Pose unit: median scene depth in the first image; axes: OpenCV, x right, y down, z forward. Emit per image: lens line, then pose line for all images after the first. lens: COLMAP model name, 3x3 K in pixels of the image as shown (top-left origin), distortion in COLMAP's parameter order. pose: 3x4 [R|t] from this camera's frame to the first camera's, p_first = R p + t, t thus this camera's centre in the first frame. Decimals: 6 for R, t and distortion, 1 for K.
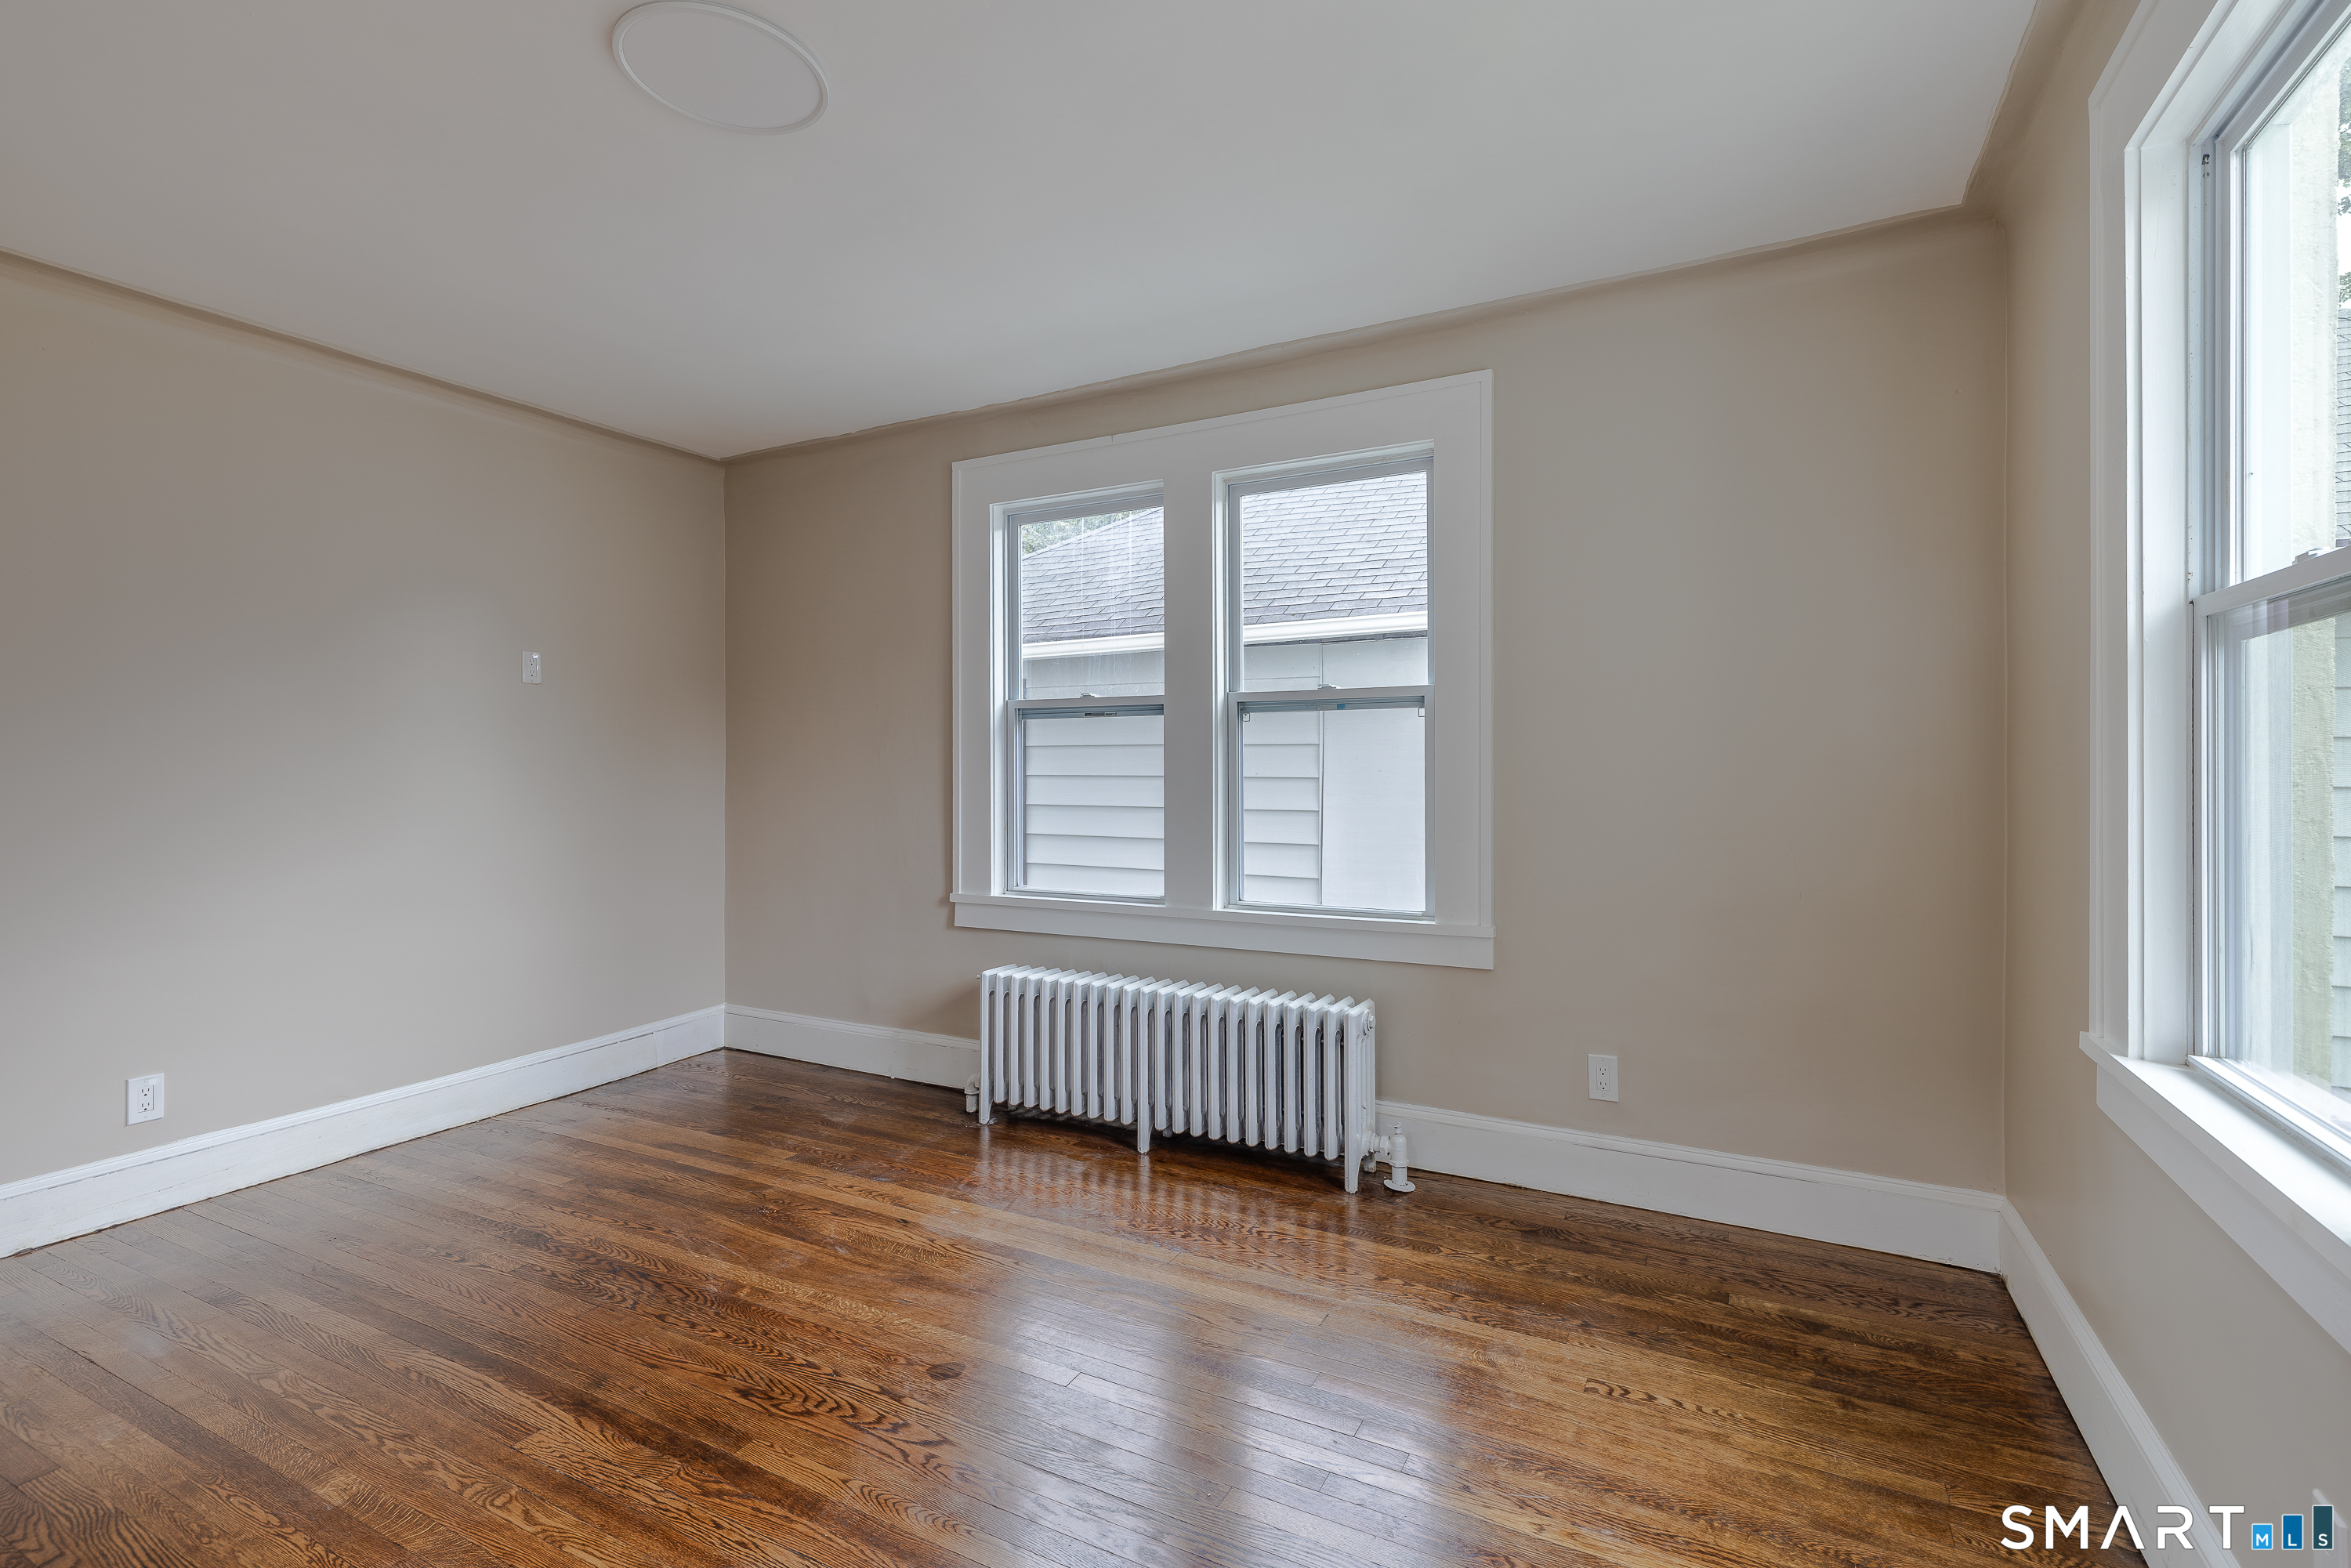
lens RADIAL K [[1058.0, 0, 1135.7], [0, 1058.0, 767.6], [0, 0, 1]] dist [-0.005051, -0.000499]
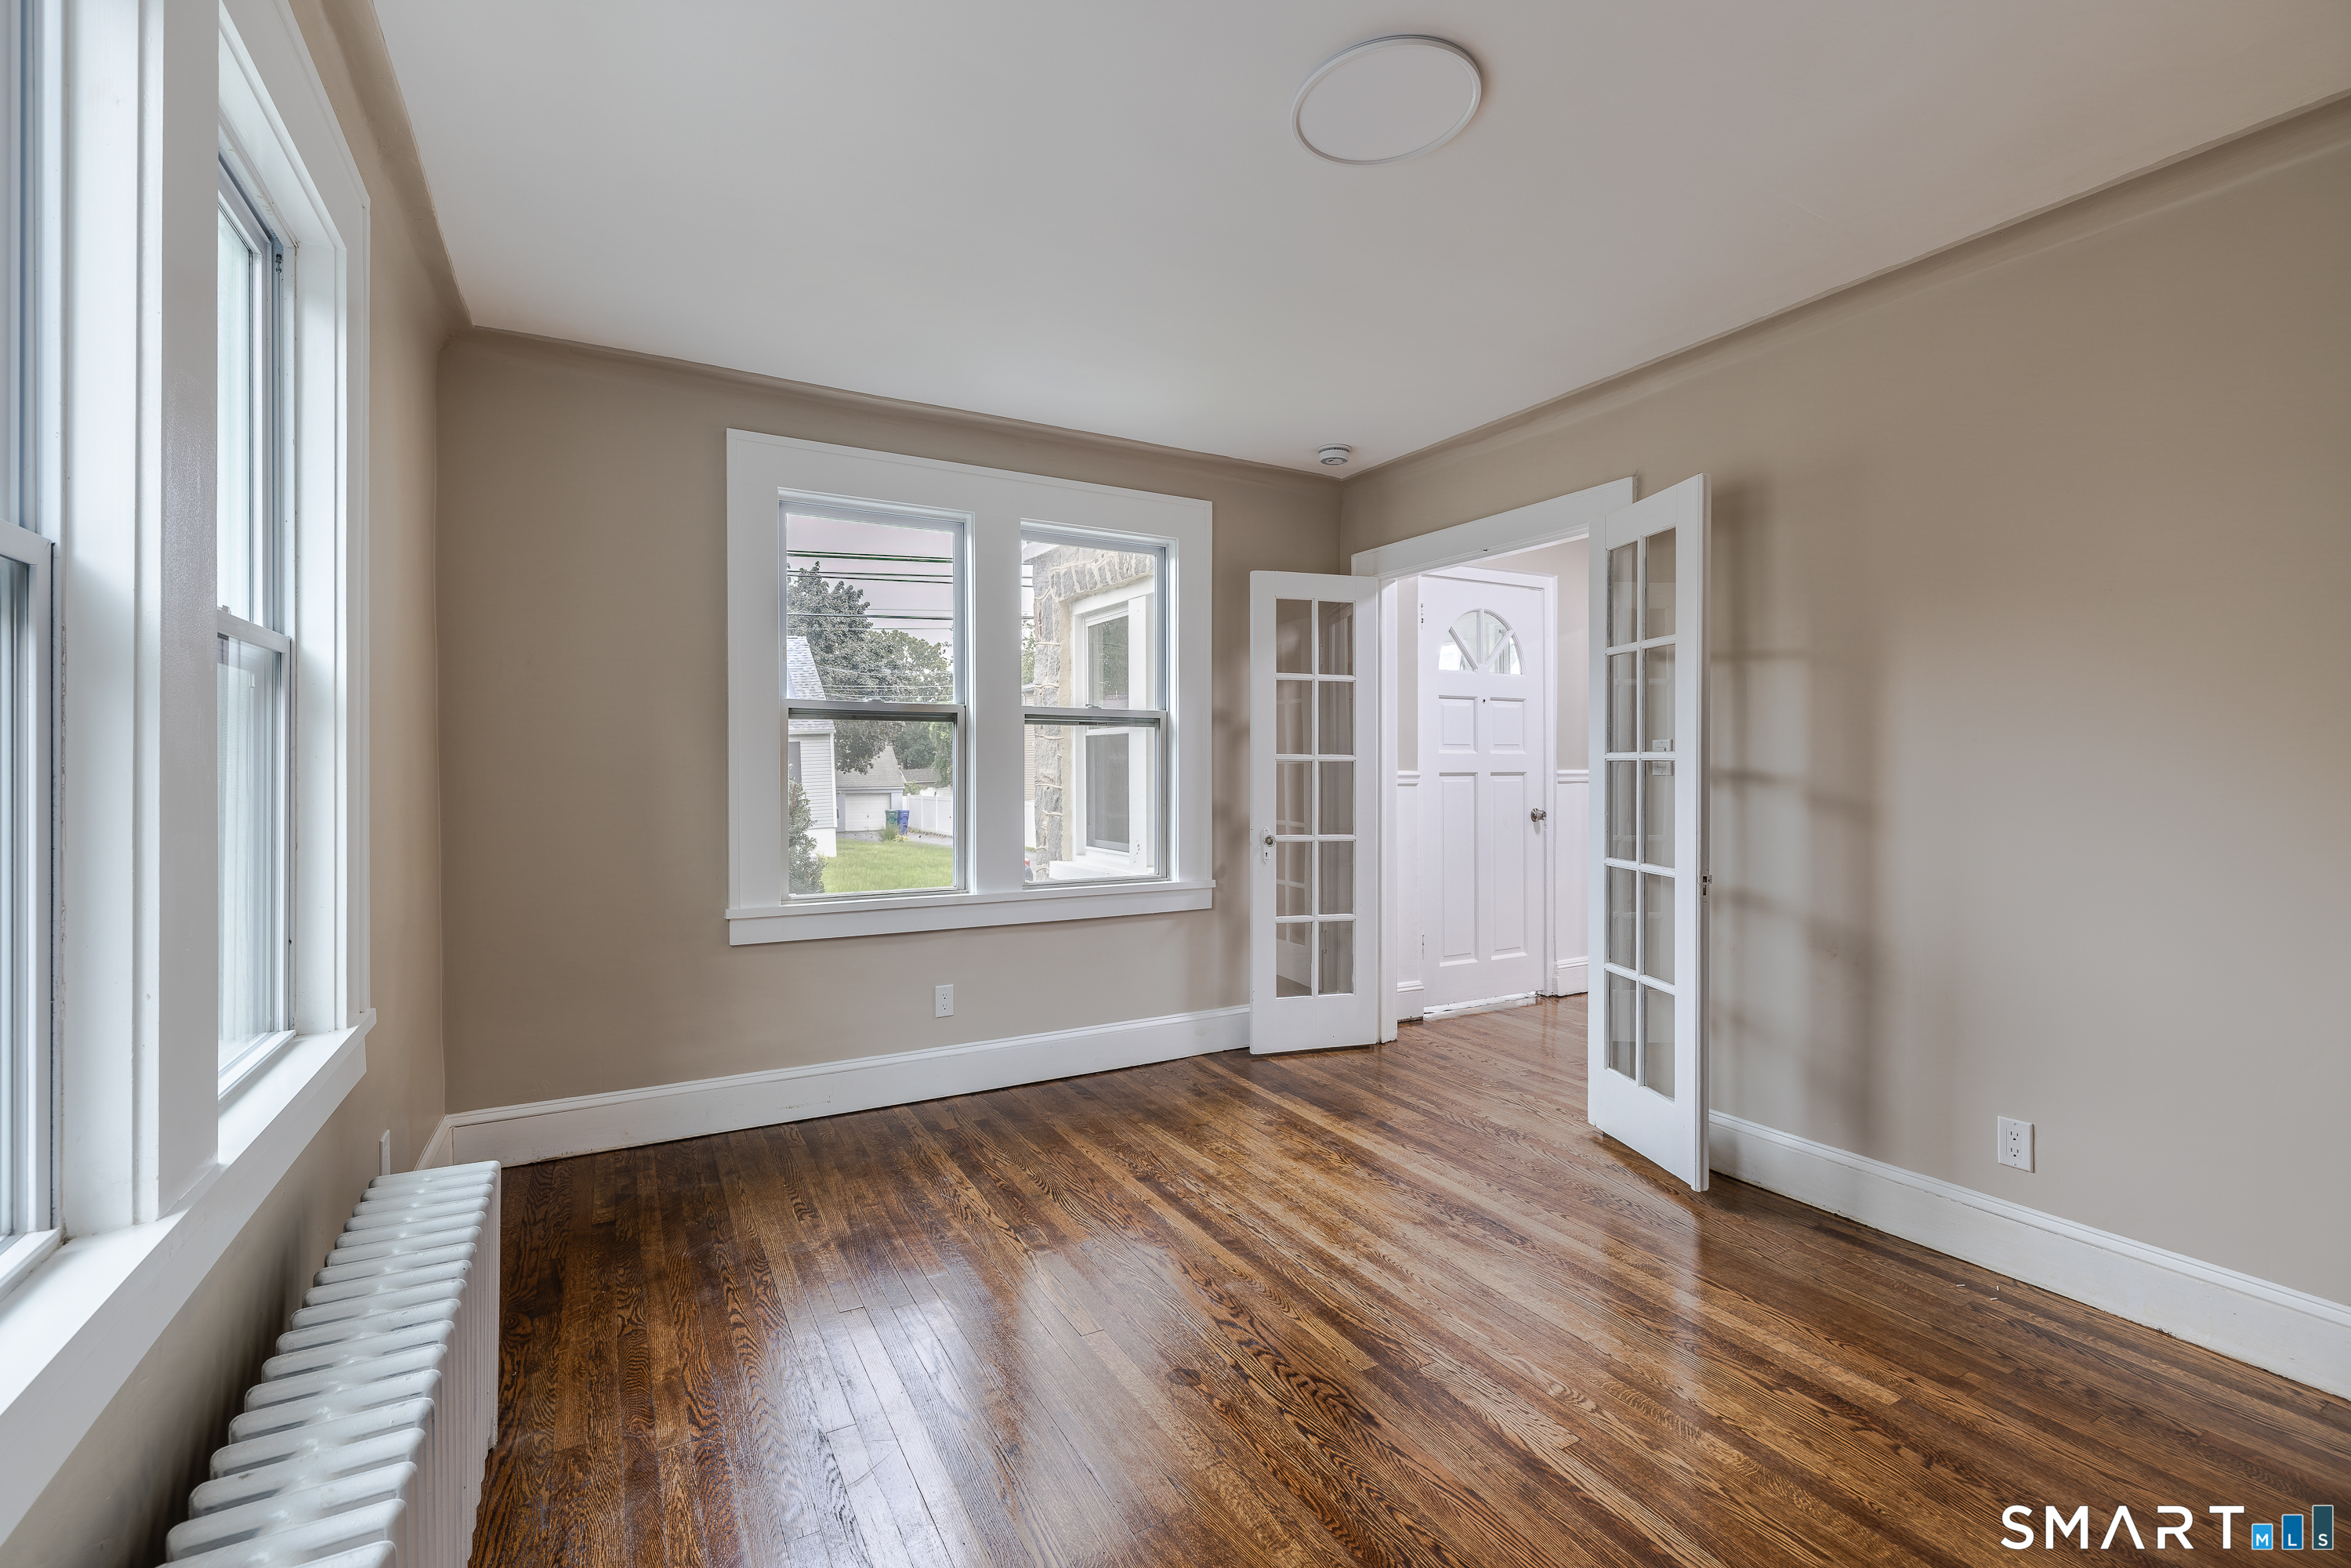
lens RADIAL K [[1021.6, 0, 1159.3], [0, 1021.6, 773.1], [0, 0, 1]] dist [-0.001397, -0.000125]
pose [[-0.852660, -0.001875, 0.522464, -0.712849], [0.002192, 0.999972, 0.007165, -0.032743], [-0.522462, 0.007254, -0.852632, 1.947229]]
